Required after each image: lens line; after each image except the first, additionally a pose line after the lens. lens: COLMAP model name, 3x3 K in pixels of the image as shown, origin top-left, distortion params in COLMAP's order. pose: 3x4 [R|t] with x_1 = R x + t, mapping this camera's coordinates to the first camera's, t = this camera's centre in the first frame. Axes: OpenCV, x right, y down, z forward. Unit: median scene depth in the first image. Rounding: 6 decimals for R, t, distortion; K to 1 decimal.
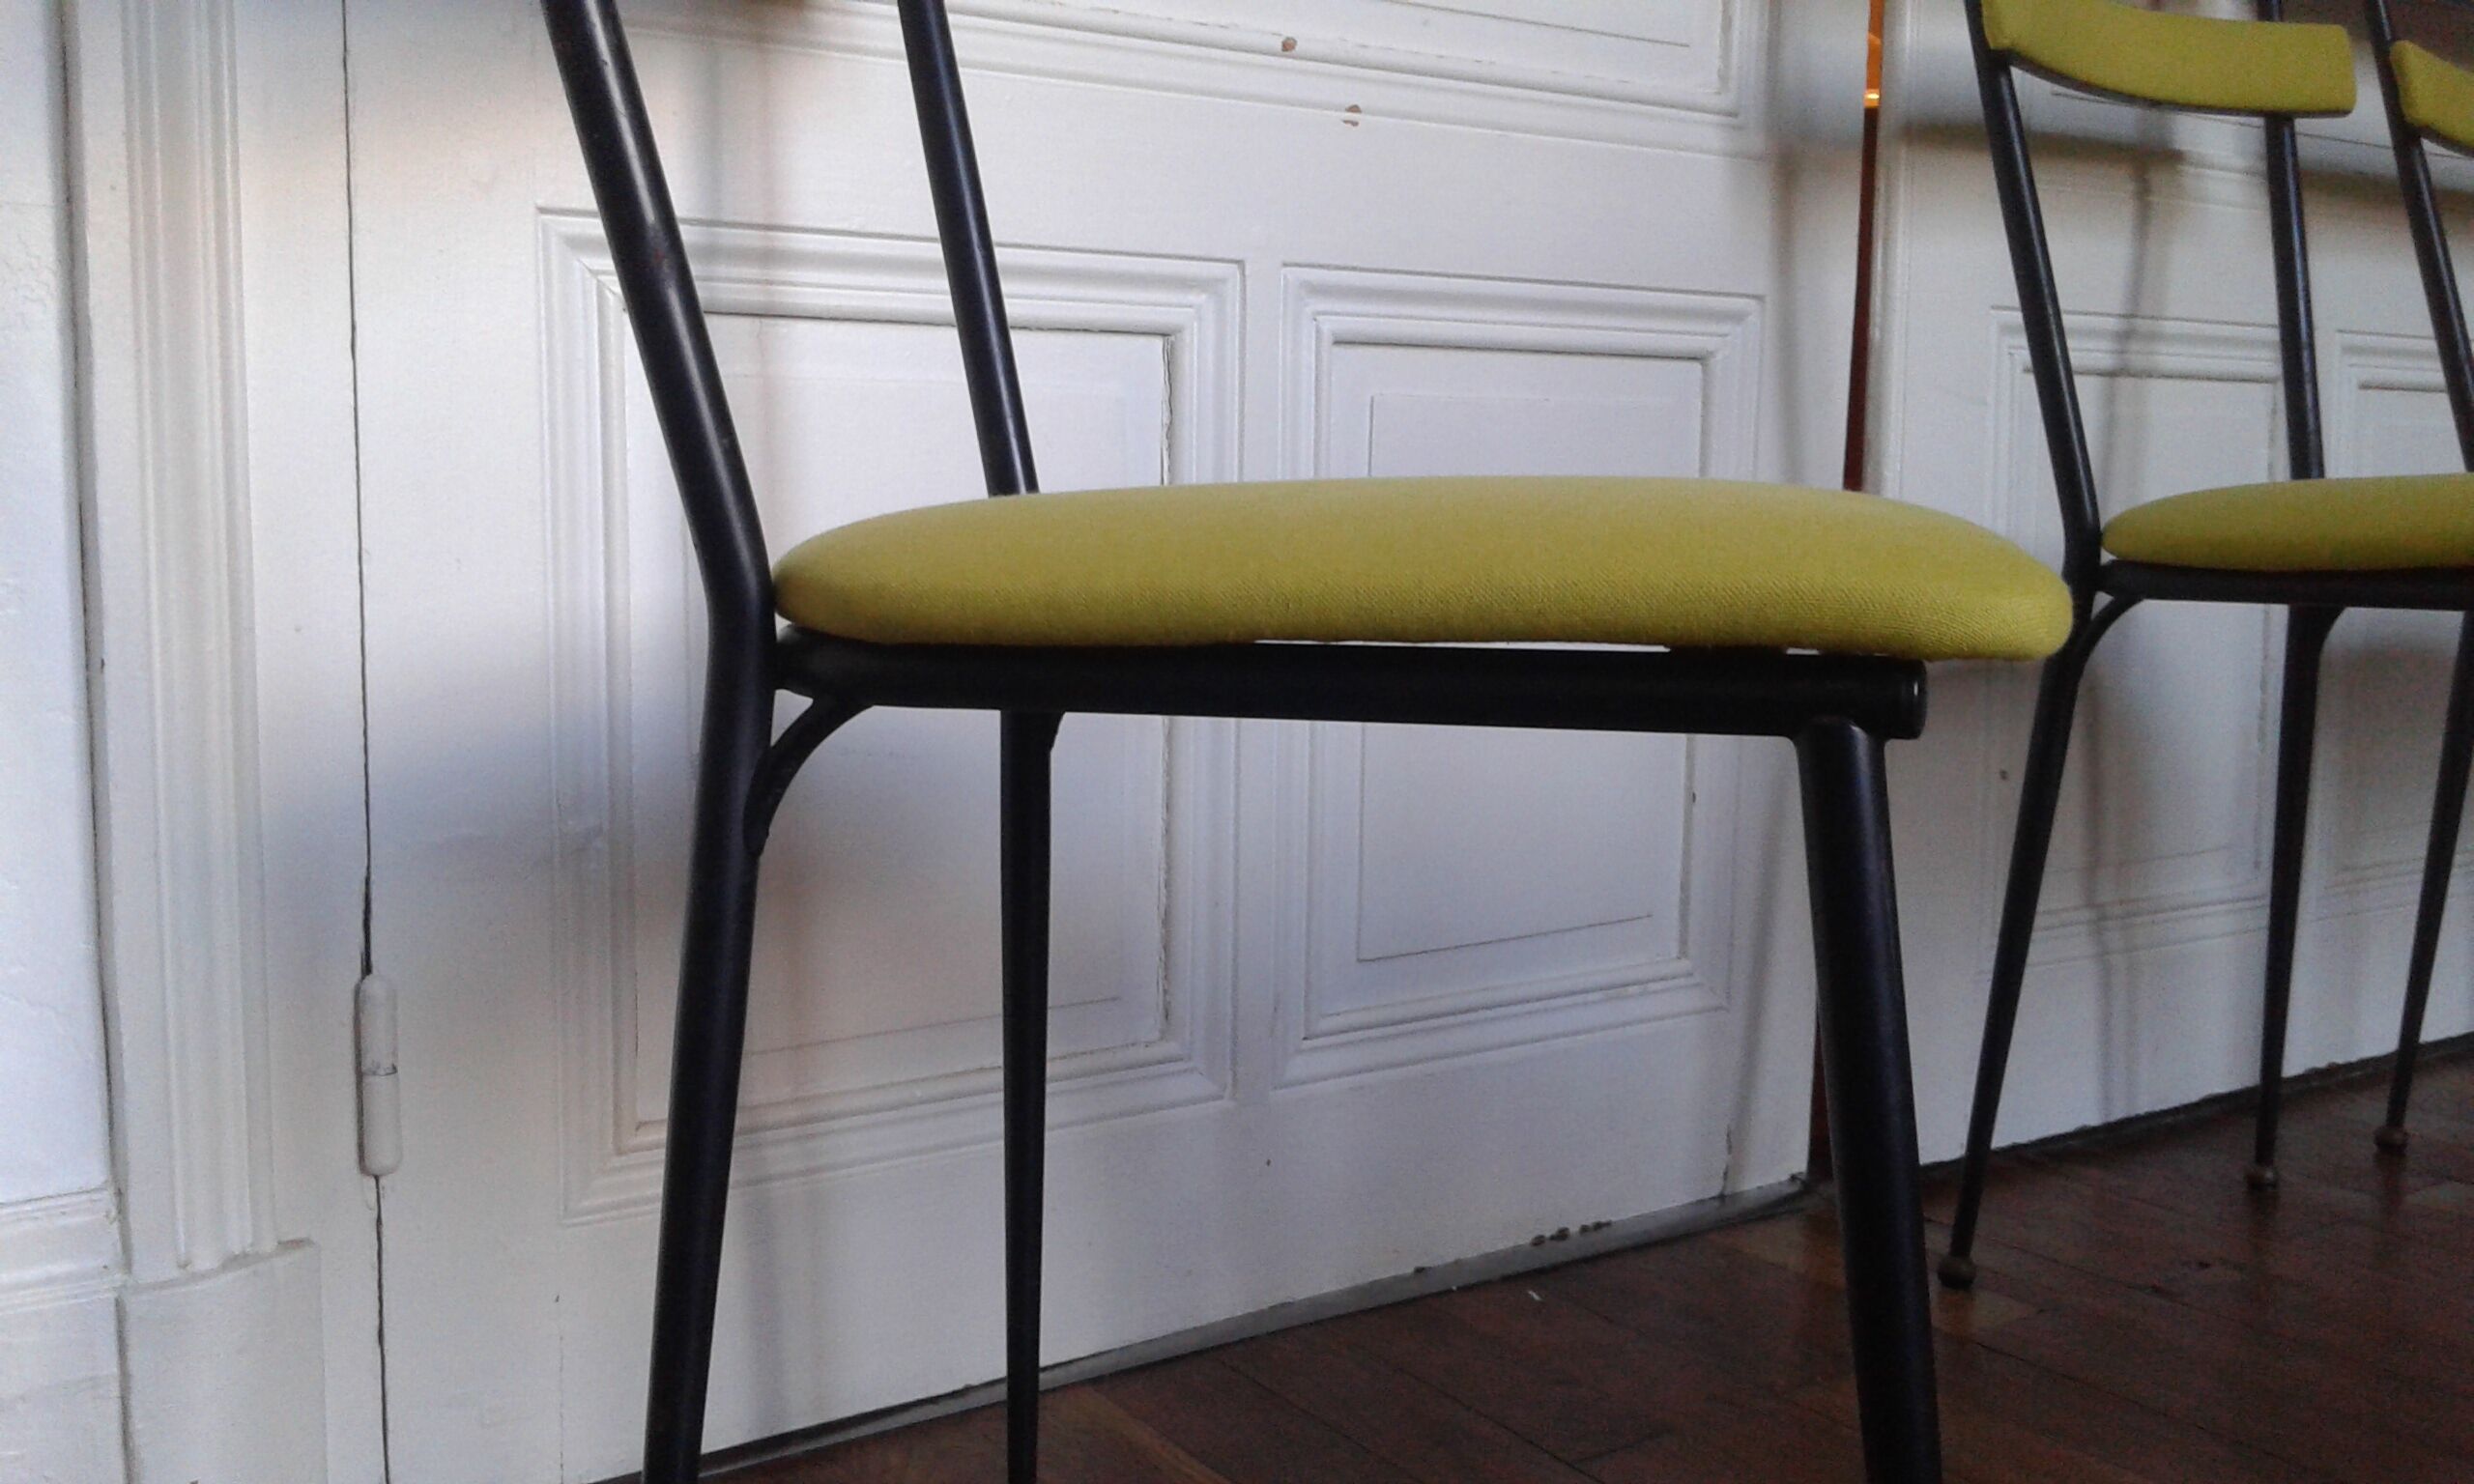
lens RADIAL K [[2462.2, 0, 1248.3], [0, 2462.2, 756.3], [0, 0, 1]] dist [0.037794, 0.000000]
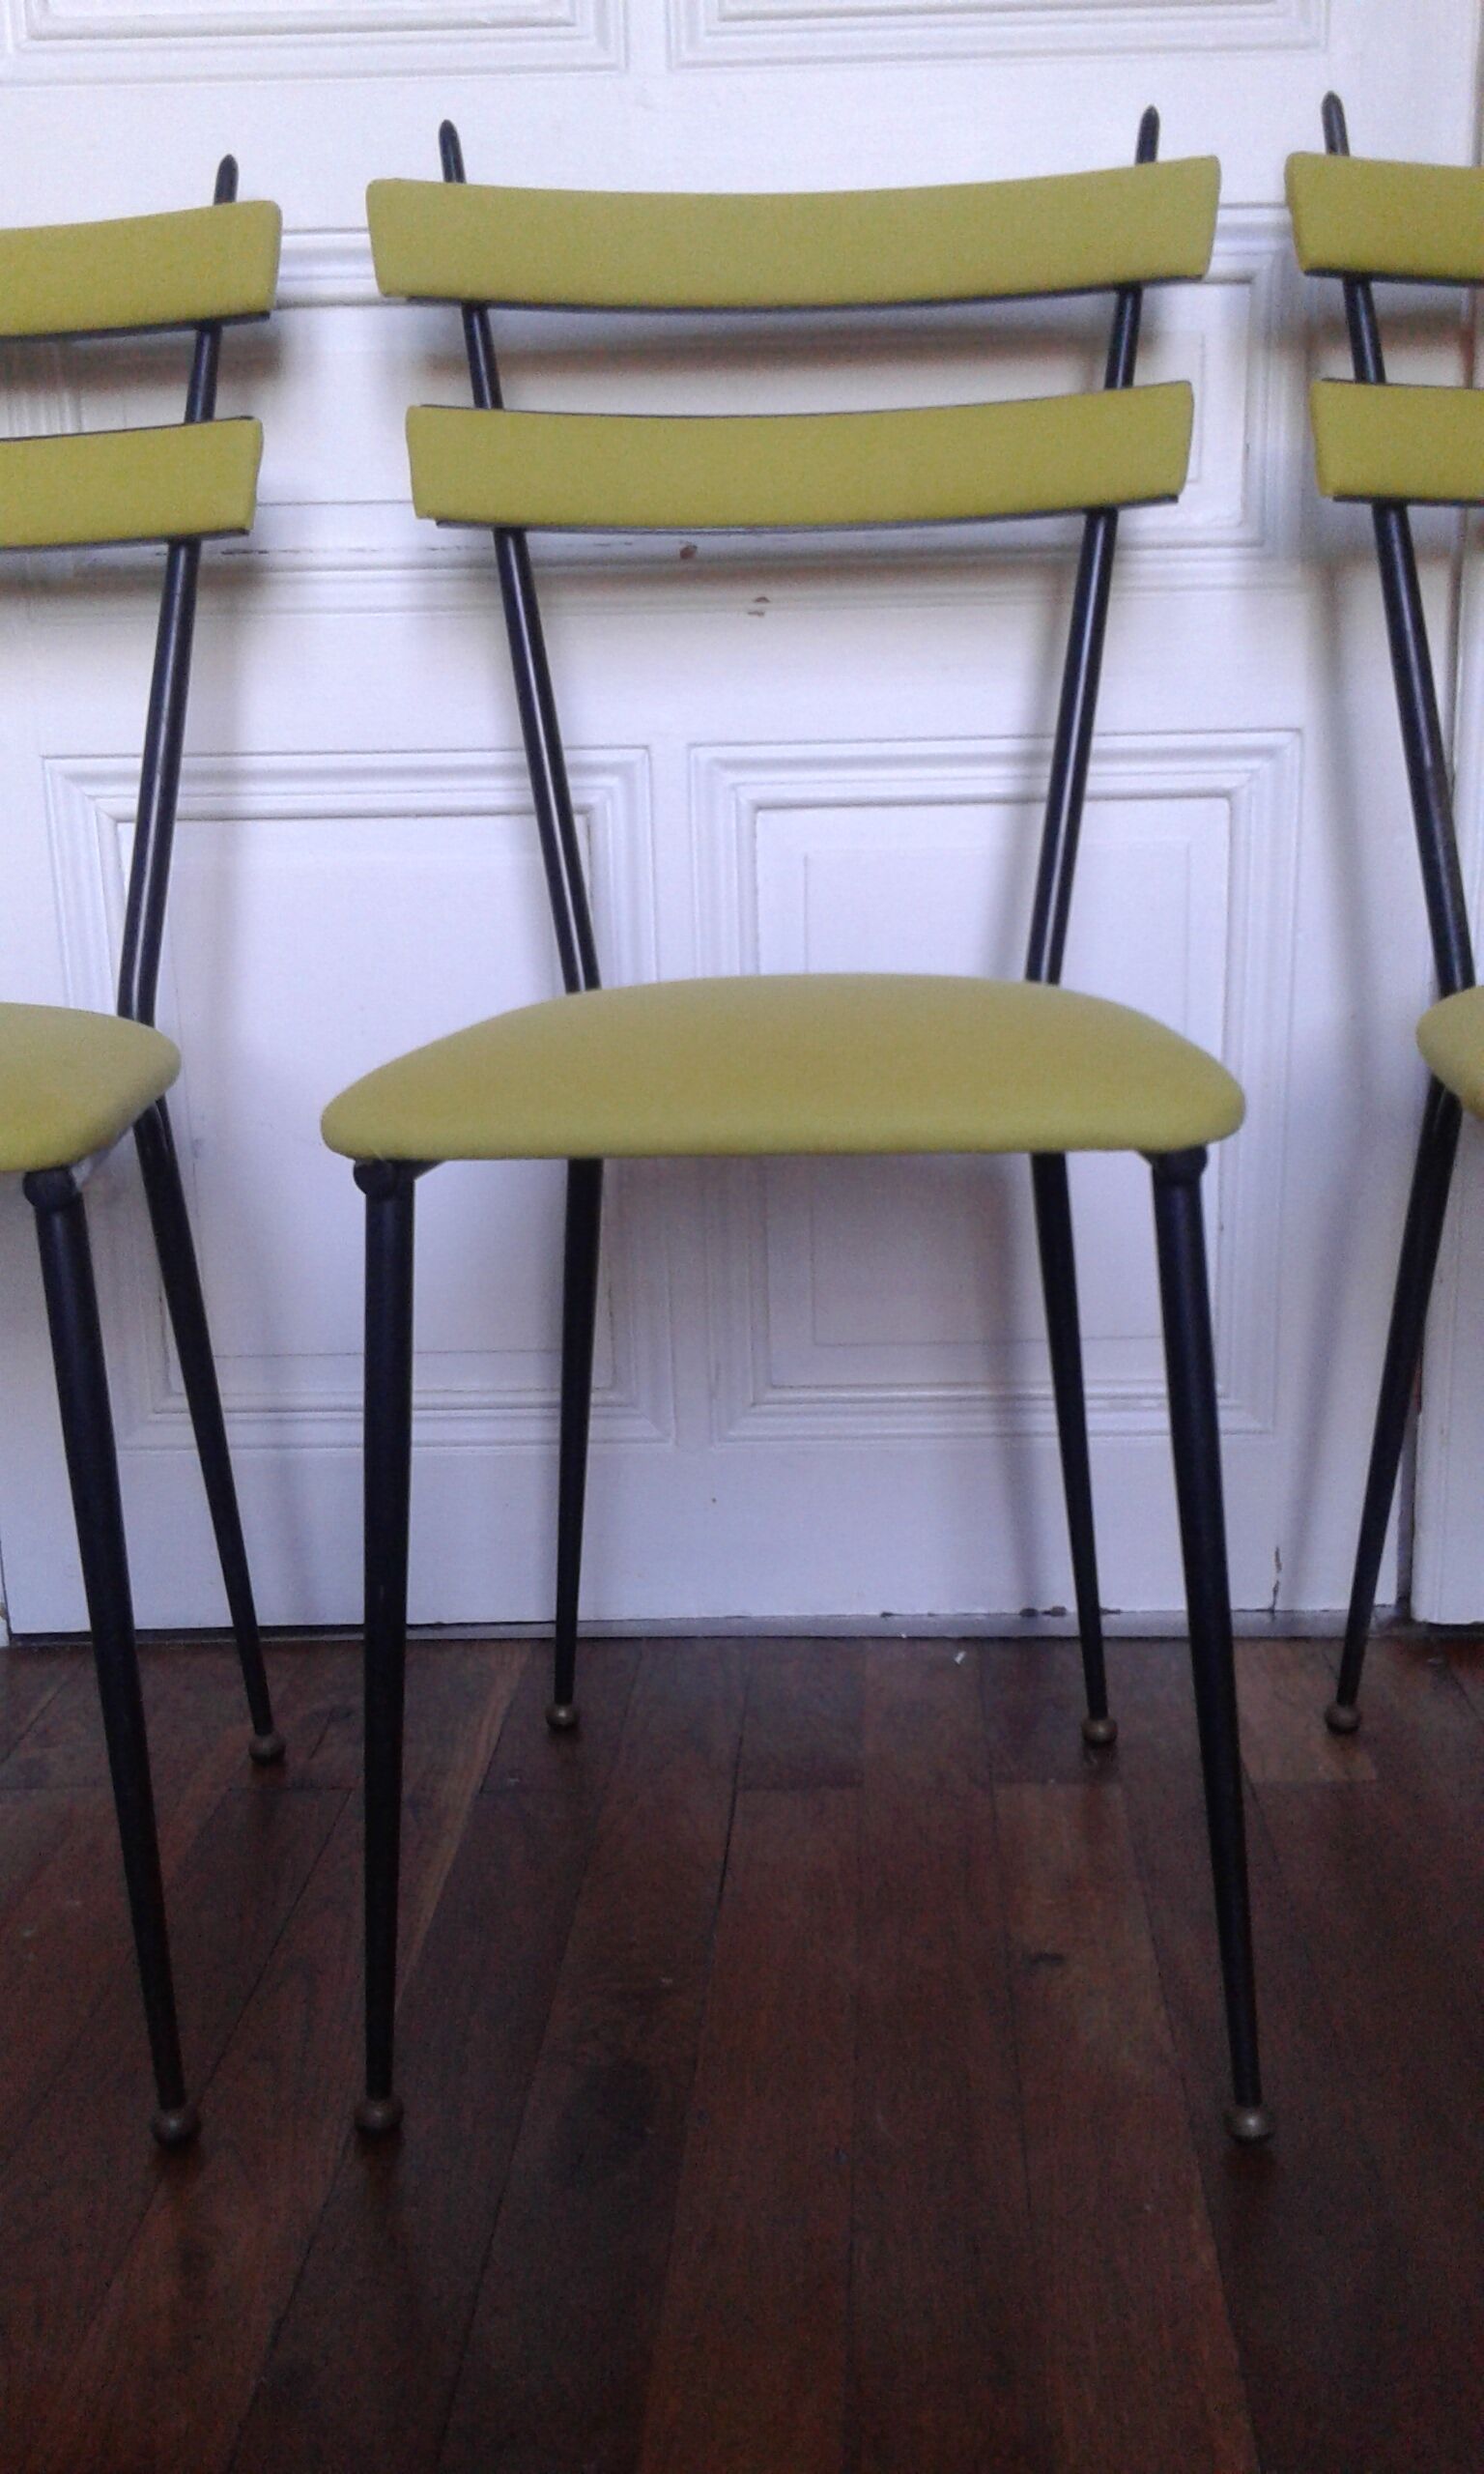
lens RADIAL K [[2462.2, 0, 740.5], [0, 2462.2, 1218.0], [0, 0, 1]] dist [0.037794, 0.000000]
pose [[0.772097, 0.128267, -0.622425, 0.747028], [-0.036131, 0.986695, 0.158515, -0.159736], [0.634477, -0.099900, 0.766459, 0.109313]]
